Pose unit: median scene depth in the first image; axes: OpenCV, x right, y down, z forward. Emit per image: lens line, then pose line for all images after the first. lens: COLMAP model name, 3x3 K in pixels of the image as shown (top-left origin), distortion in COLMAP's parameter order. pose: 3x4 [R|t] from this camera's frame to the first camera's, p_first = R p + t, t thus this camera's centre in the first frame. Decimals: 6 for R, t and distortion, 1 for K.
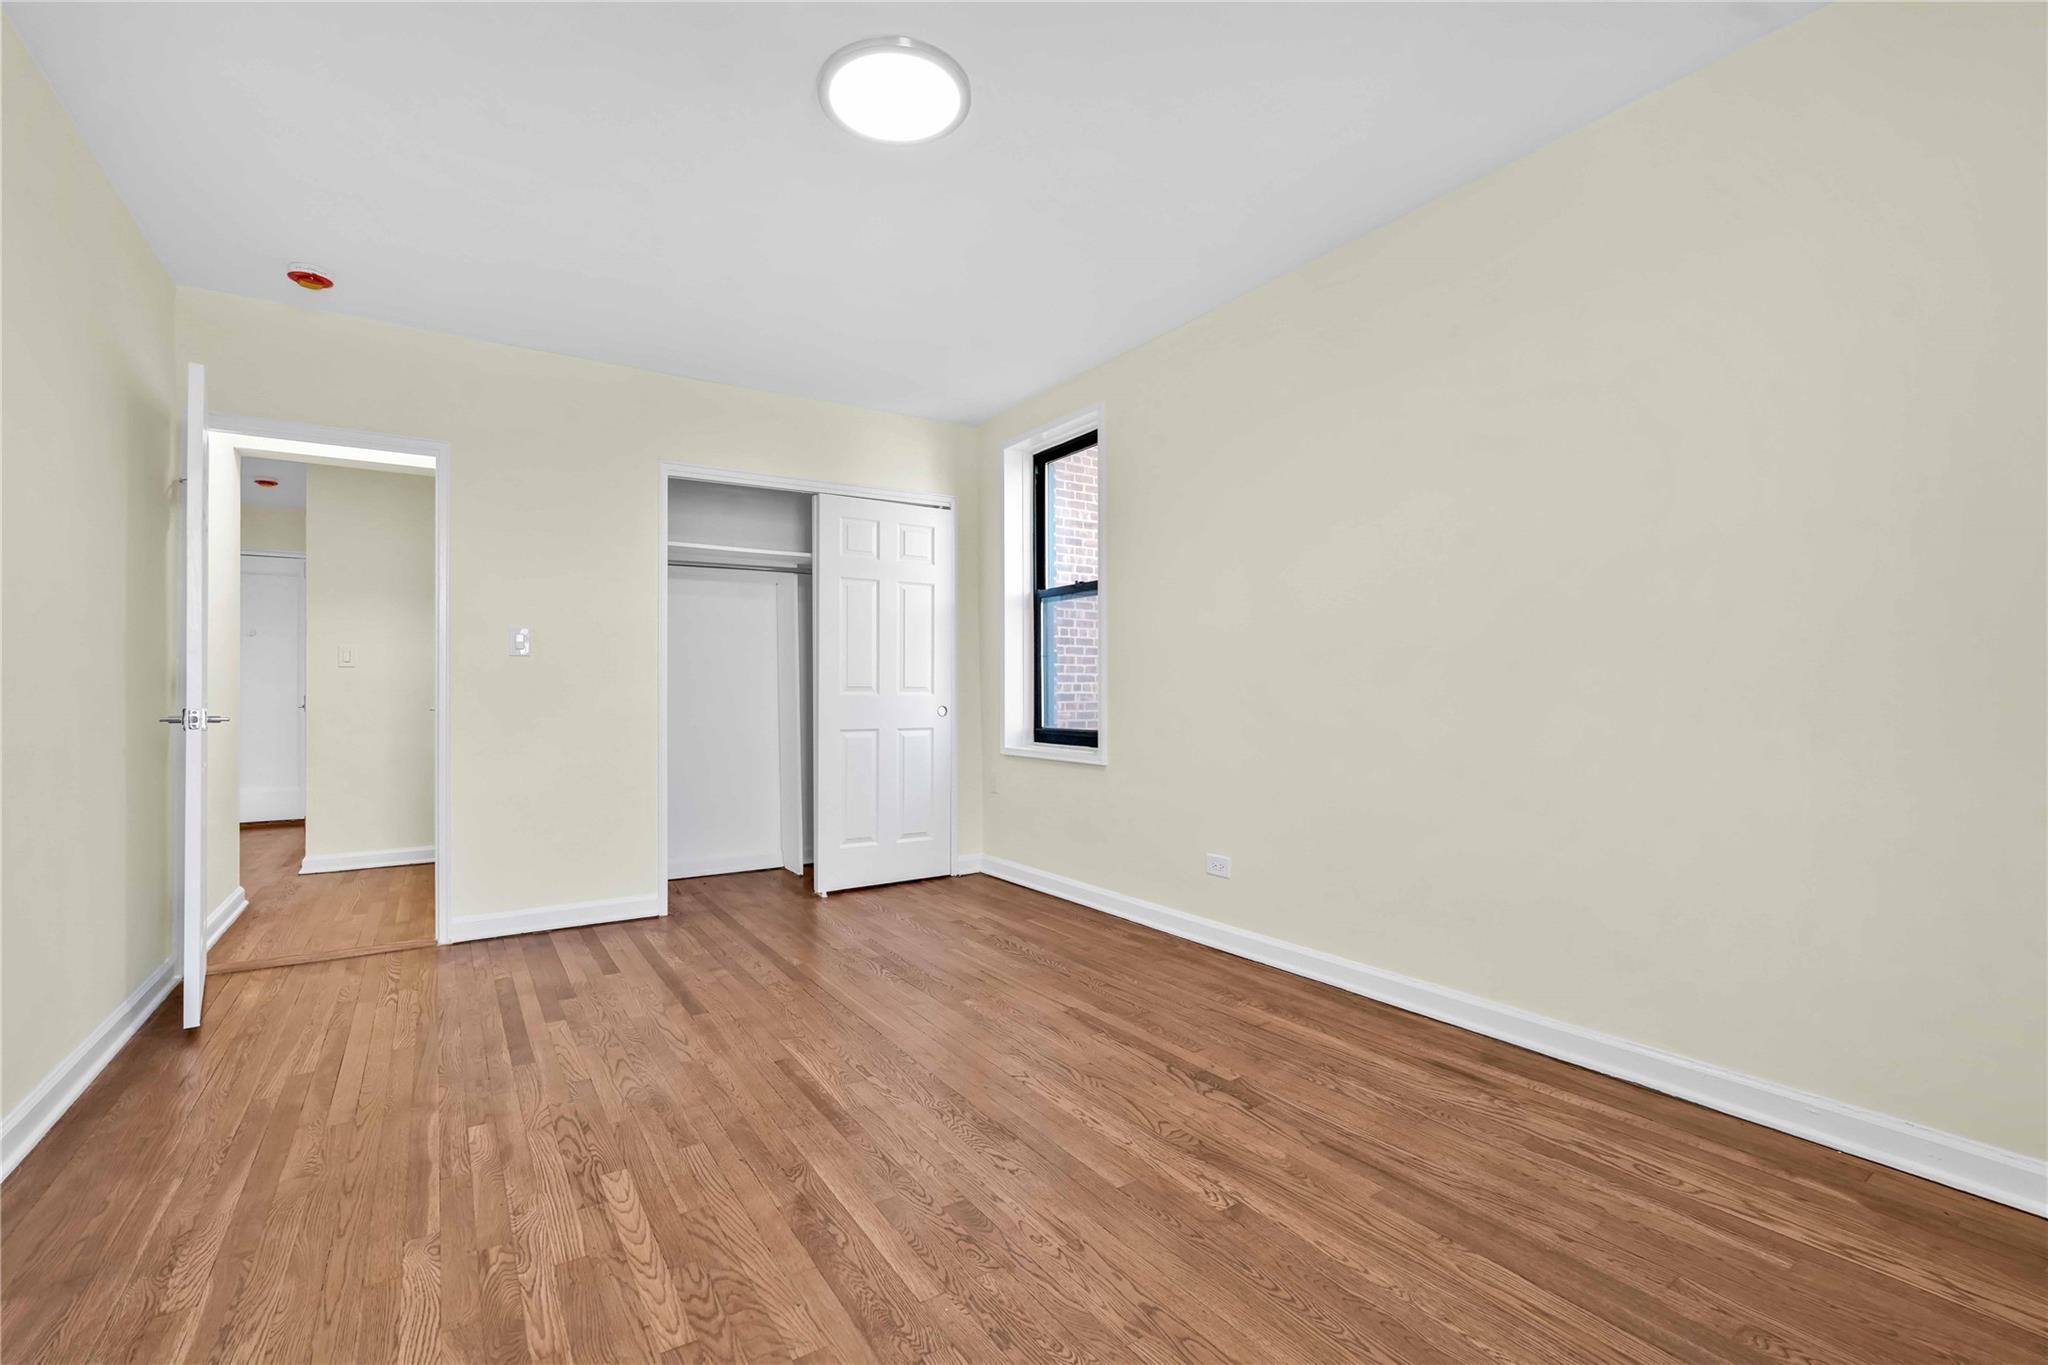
lens RADIAL K [[898.3, 0, 1006.7], [0, 898.3, 677.3], [0, 0, 1]] dist [-0.015890, 0.005897]
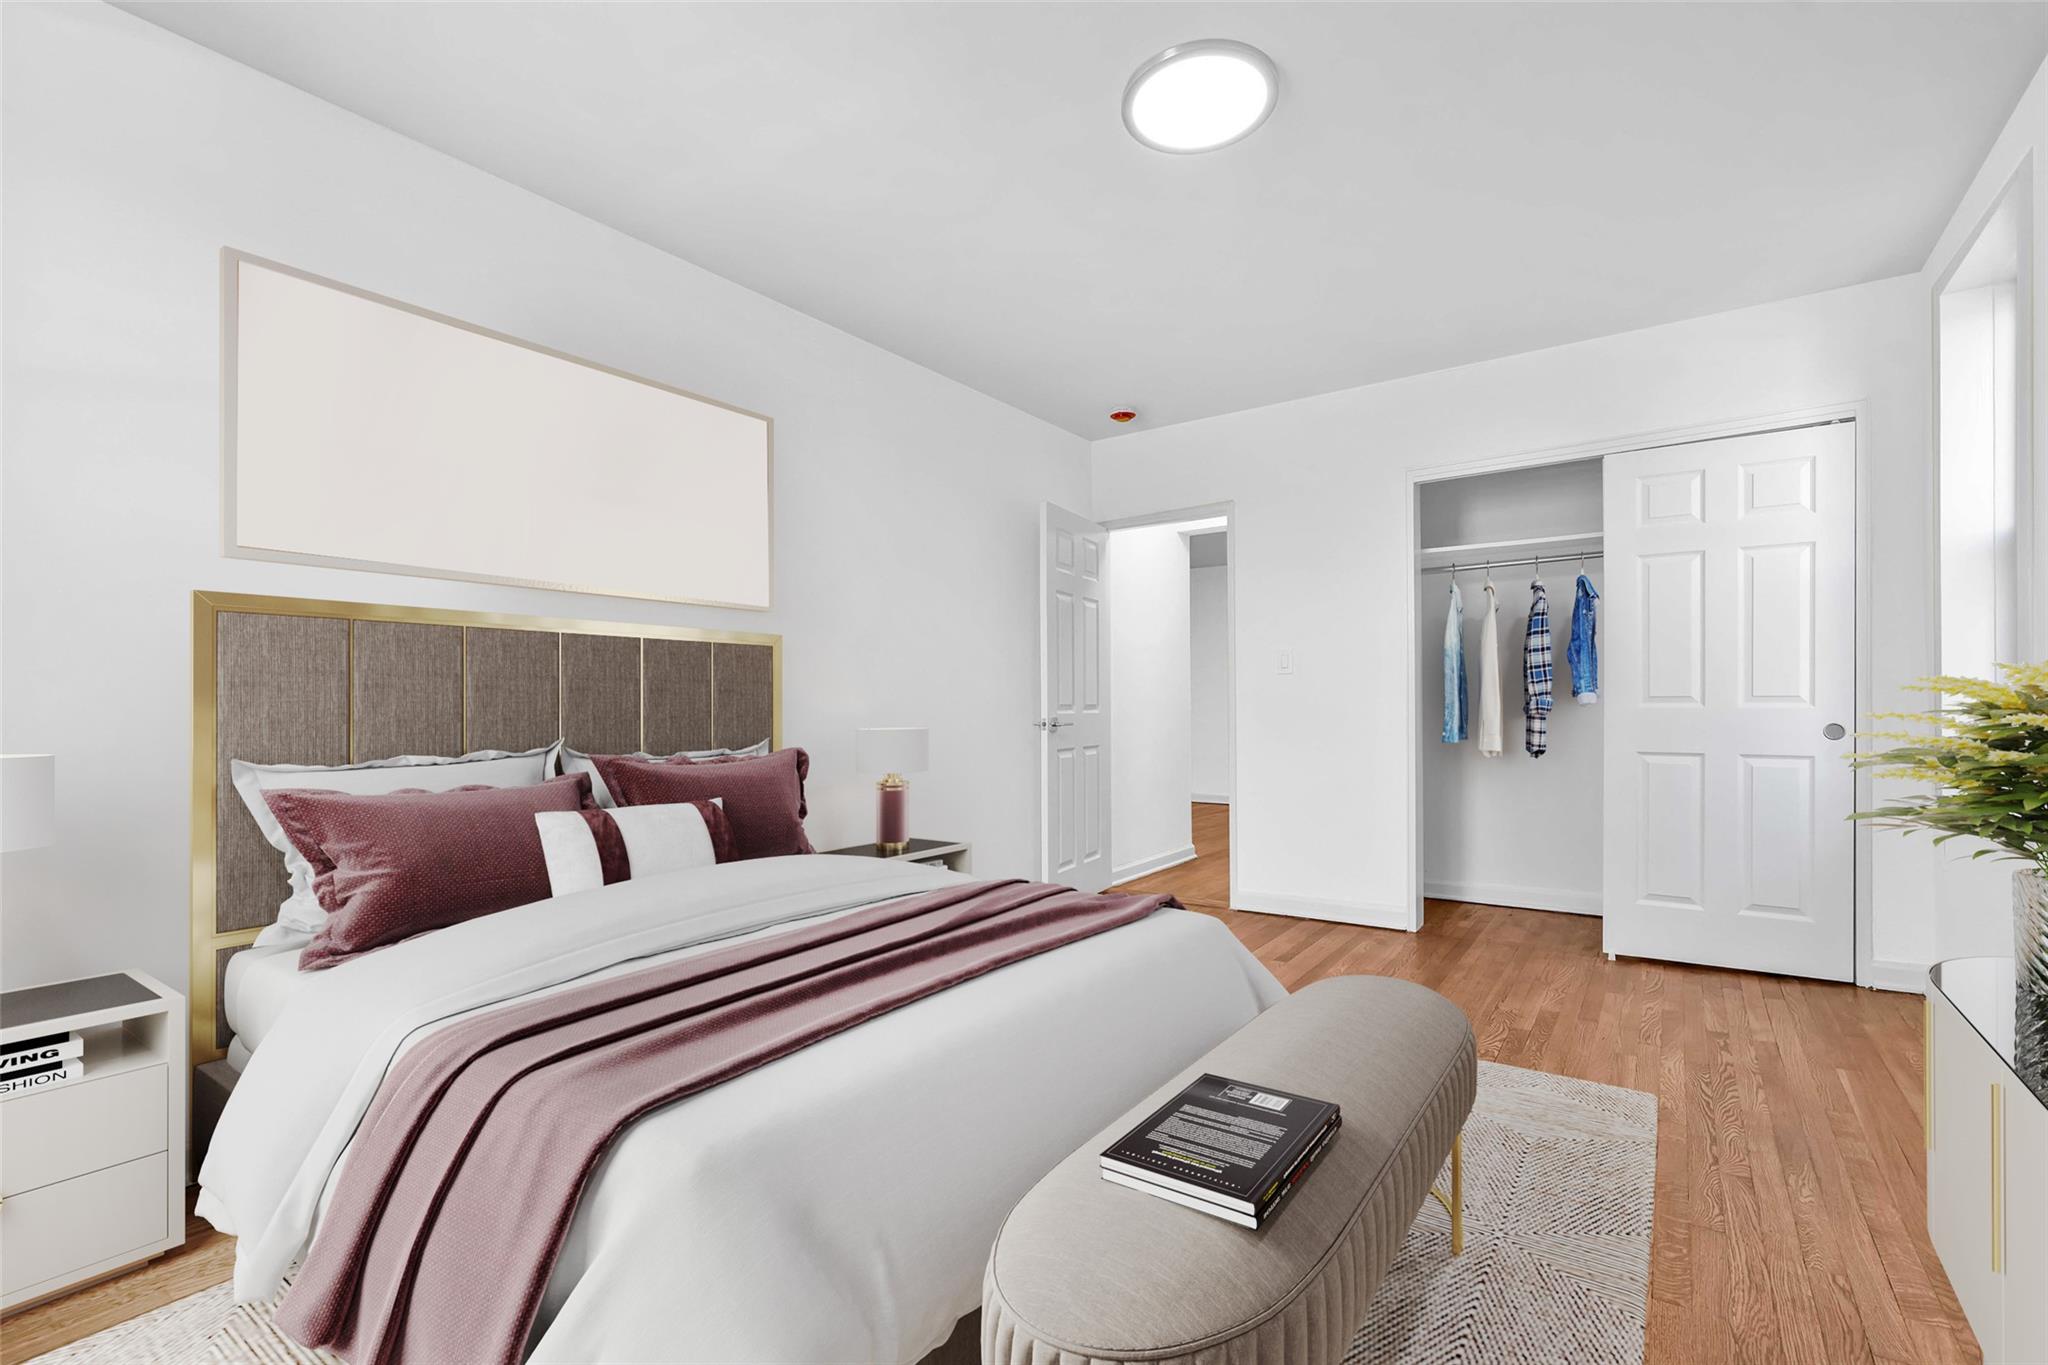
lens RADIAL K [[898.3, 0, 1015.4], [0, 898.3, 702.8], [0, 0, 1]] dist [-0.015890, 0.005897]
pose [[0.369178, -0.003274, -0.929353, 0.378778], [0.020778, 0.999773, 0.004732, 0.000732], [0.929126, -0.021057, 0.369162, 0.238627]]
